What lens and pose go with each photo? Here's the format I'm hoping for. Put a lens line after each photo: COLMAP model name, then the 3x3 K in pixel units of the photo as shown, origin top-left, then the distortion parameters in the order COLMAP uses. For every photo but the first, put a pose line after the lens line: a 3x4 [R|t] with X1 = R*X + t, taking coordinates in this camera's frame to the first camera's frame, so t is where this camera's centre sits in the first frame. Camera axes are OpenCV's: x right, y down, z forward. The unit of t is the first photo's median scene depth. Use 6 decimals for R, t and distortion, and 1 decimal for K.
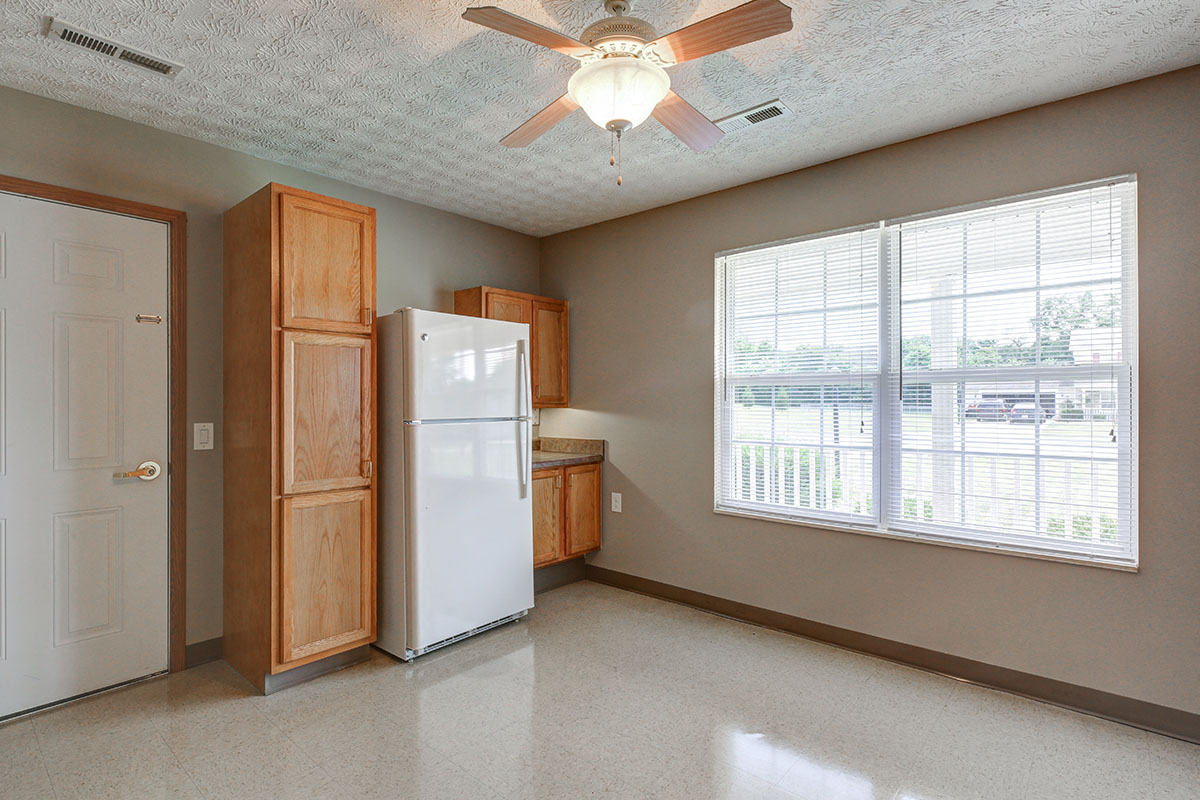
lens RADIAL K [[587.8, 0, 598.8], [0, 587.8, 400.3], [0, 0, 1]] dist [0.002278, -0.000296]
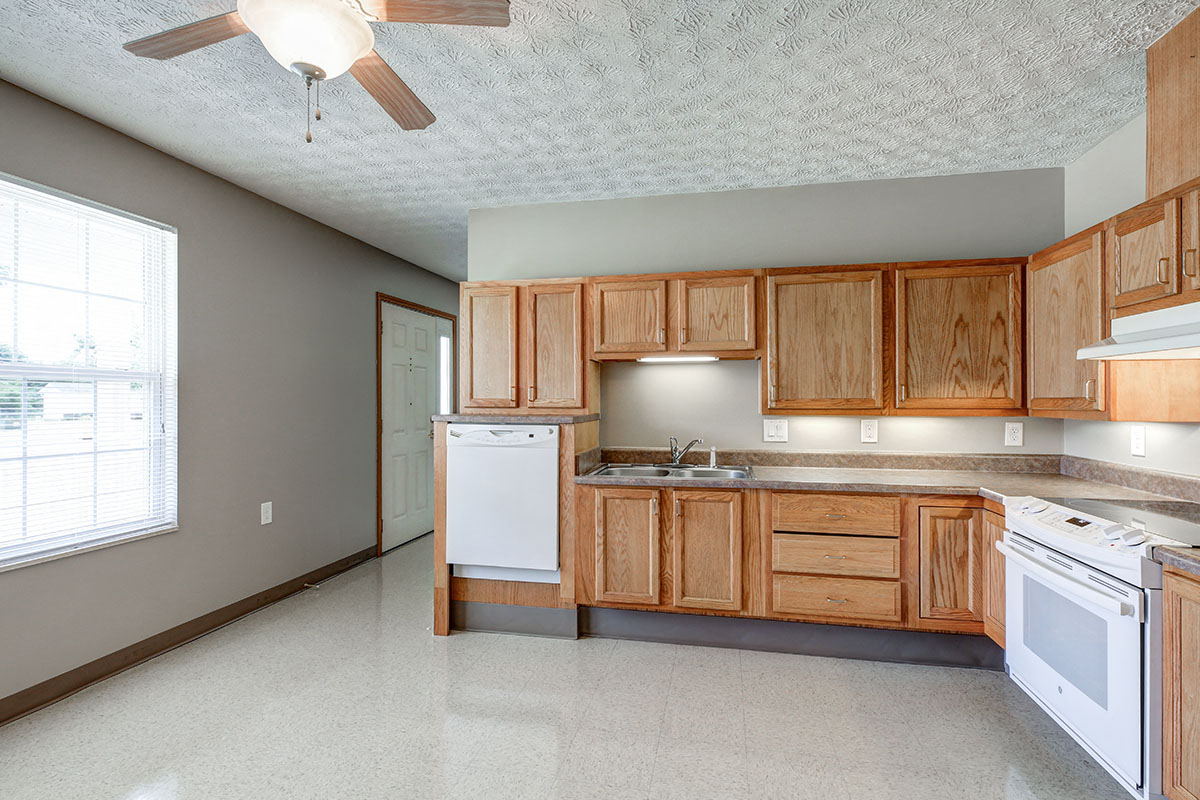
lens RADIAL K [[587.8, 0, 594.8], [0, 587.8, 399.6], [0, 0, 1]] dist [0.002278, -0.000296]
pose [[-0.484391, 0.004181, 0.874842, -0.576645], [-0.003661, 0.999970, -0.006806, 0.003090], [-0.874844, -0.006500, -0.484361, 0.677000]]
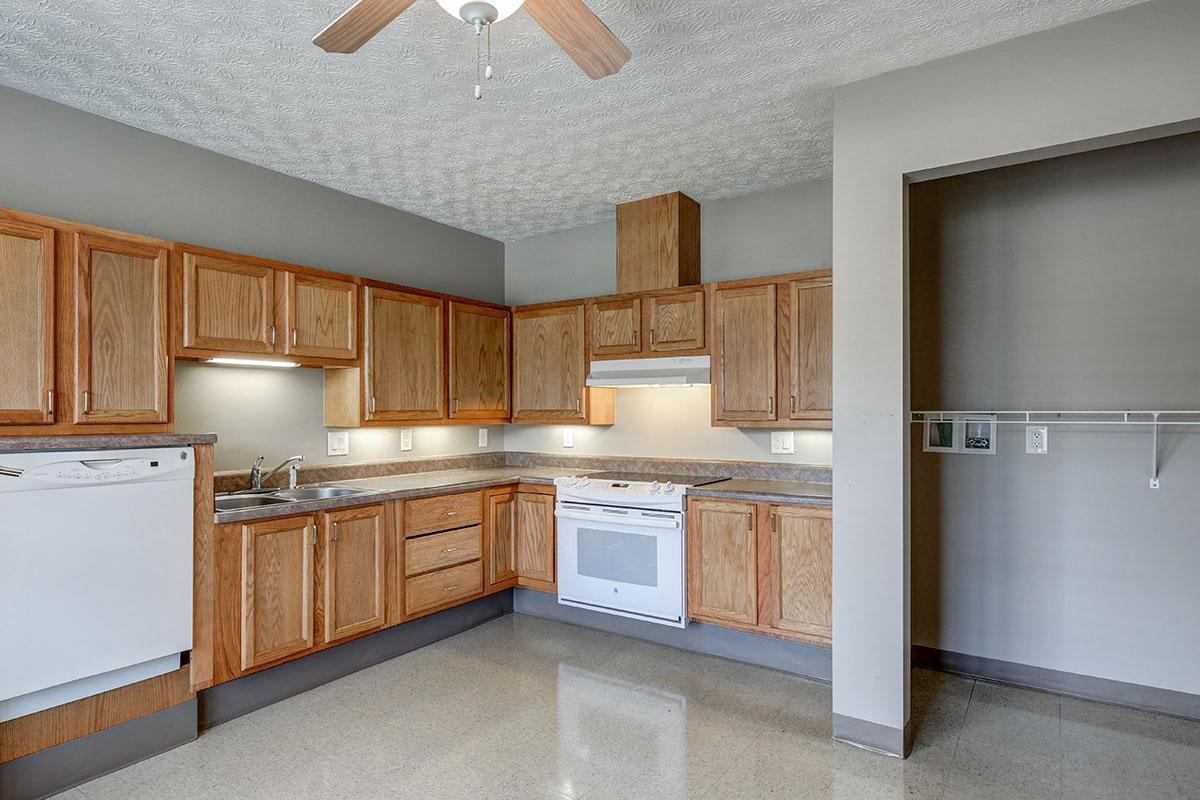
lens RADIAL K [[674.7, 0, 555.4], [0, 674.7, 410.7], [0, 0, 1]] dist [0.002784, -0.001156]
pose [[-0.996643, 0.004231, -0.081758, -0.008317], [0.004875, 0.999959, -0.007678, 0.004821], [0.081722, -0.008051, -0.996623, 1.140101]]
